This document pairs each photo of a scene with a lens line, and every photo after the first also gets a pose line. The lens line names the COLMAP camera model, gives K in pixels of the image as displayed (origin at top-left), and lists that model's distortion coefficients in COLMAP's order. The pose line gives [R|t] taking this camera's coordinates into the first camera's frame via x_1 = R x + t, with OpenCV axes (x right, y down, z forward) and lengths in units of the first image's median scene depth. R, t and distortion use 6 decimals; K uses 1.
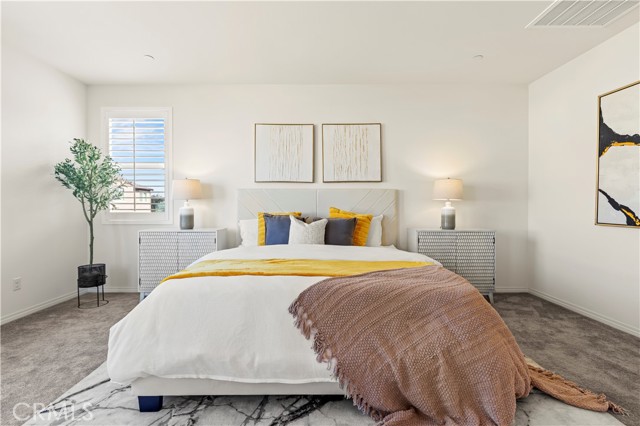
lens RADIAL K [[288.7, 0, 320.3], [0, 288.7, 209.3], [0, 0, 1]] dist [0.007564, -0.002337]
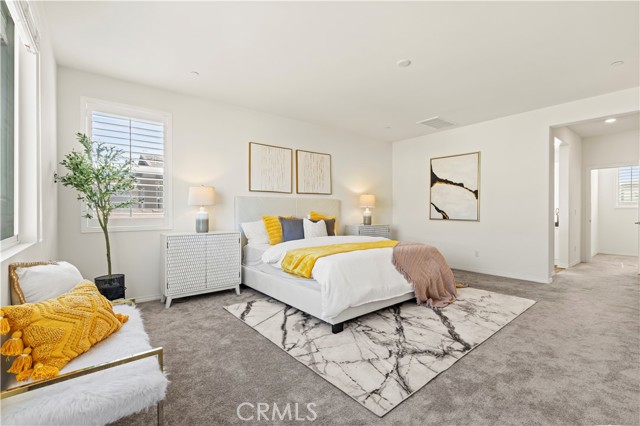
lens RADIAL K [[288.7, 0, 318.0], [0, 288.7, 213.4], [0, 0, 1]] dist [0.007564, -0.002337]
pose [[0.785395, -0.006661, 0.618959, -0.841835], [0.010061, 0.999947, -0.002006, 0.003798], [-0.618913, 0.007802, 0.785421, -0.123382]]
